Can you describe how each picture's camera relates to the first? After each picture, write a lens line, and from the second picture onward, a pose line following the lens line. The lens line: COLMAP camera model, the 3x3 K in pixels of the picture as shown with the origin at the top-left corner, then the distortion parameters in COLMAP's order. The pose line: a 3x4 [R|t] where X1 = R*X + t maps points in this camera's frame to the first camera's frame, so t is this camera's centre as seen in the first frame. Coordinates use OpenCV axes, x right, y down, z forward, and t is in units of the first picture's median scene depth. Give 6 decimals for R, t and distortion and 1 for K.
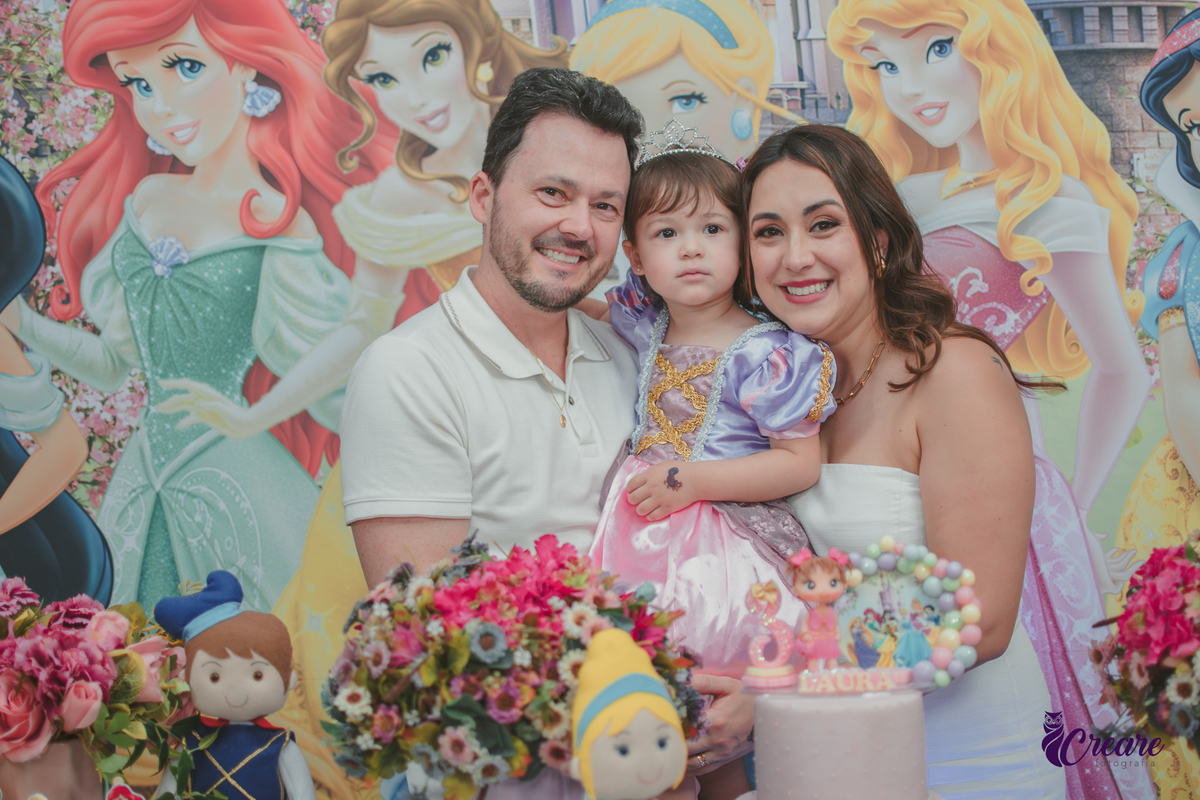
lens RADIAL K [[1827.2, 0, 600.0], [0, 1827.2, 400.0], [0, 0, 1]] dist [-0.181240, 0.145845]
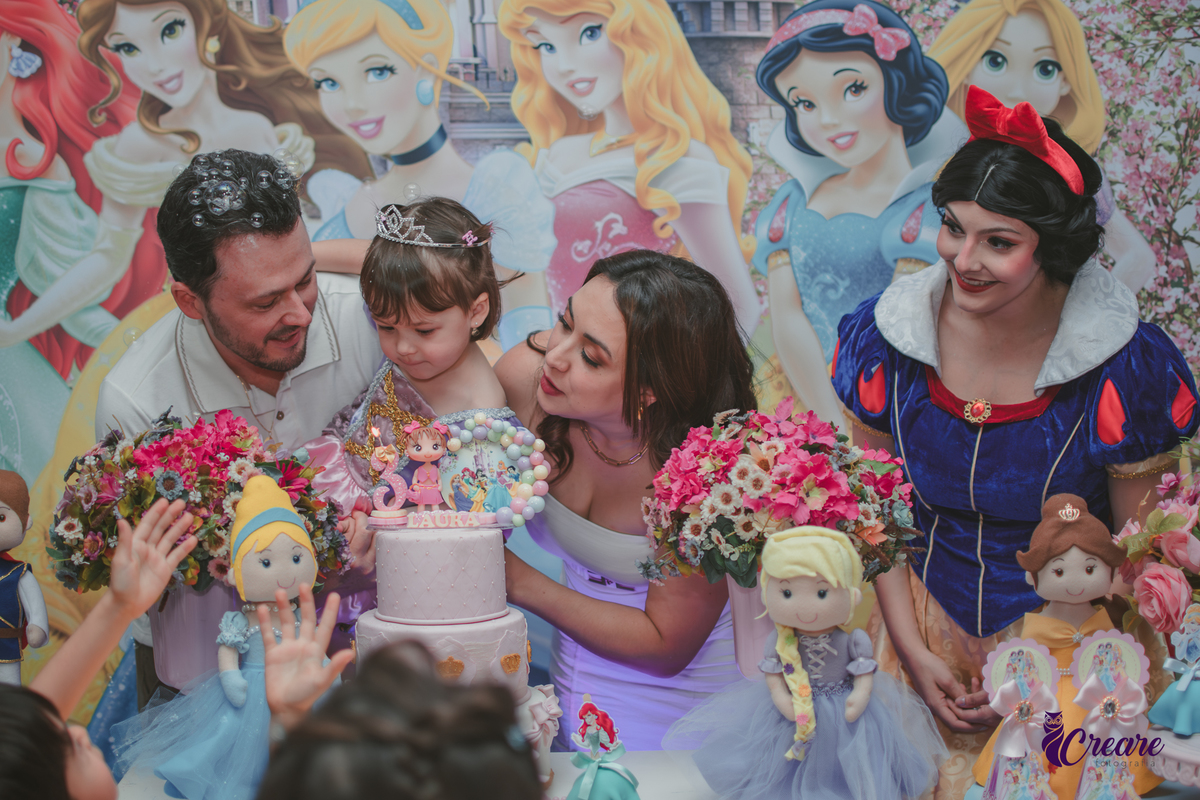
lens RADIAL K [[1833.5, 0, 594.2], [0, 1833.5, 399.2], [0, 0, 1]] dist [-0.190467, 0.165628]
pose [[0.994783, 0.012744, 0.101212, 0.070075], [-0.015443, 0.999545, 0.025929, 0.019133], [-0.100836, -0.027356, 0.994527, -0.221523]]
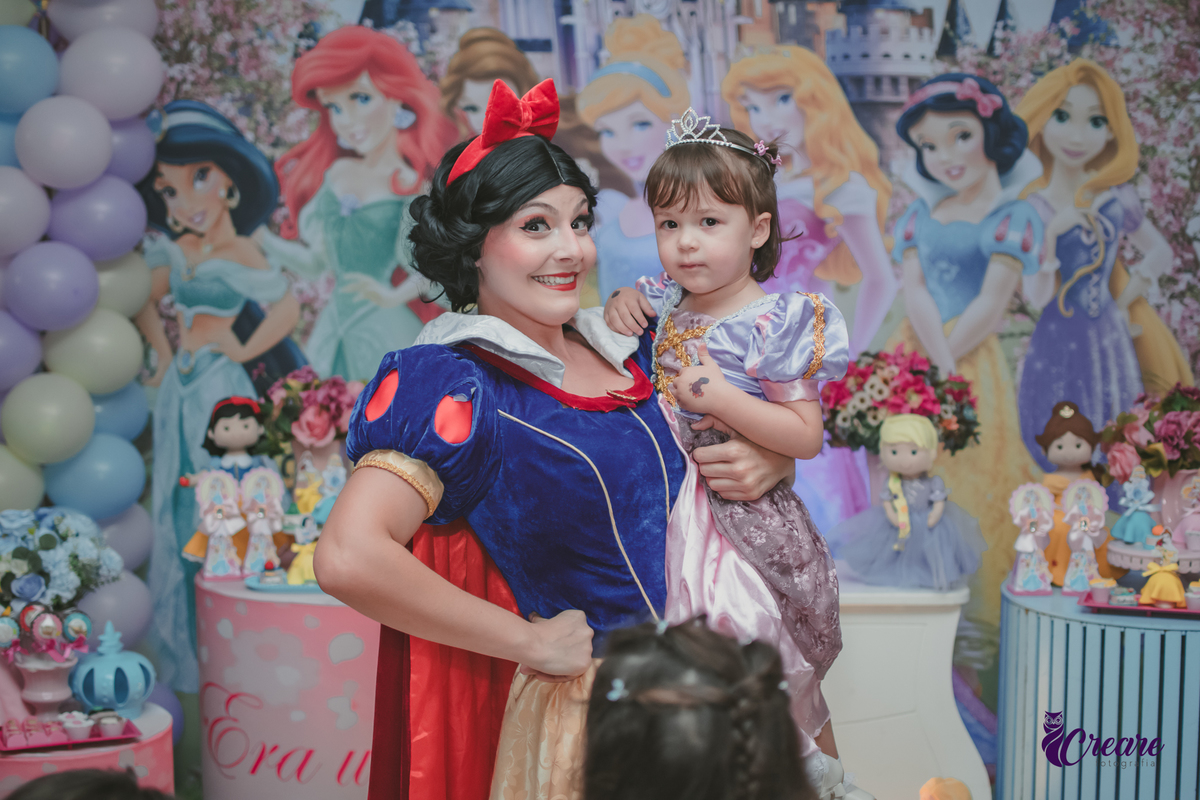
lens RADIAL K [[1833.5, 0, 594.2], [0, 1833.5, 399.2], [0, 0, 1]] dist [-0.190467, 0.165628]
pose [[0.999747, 0.022418, 0.001582, 0.003913], [-0.022468, 0.998631, 0.047236, 0.021832], [-0.000521, -0.047260, 0.998882, -0.821909]]
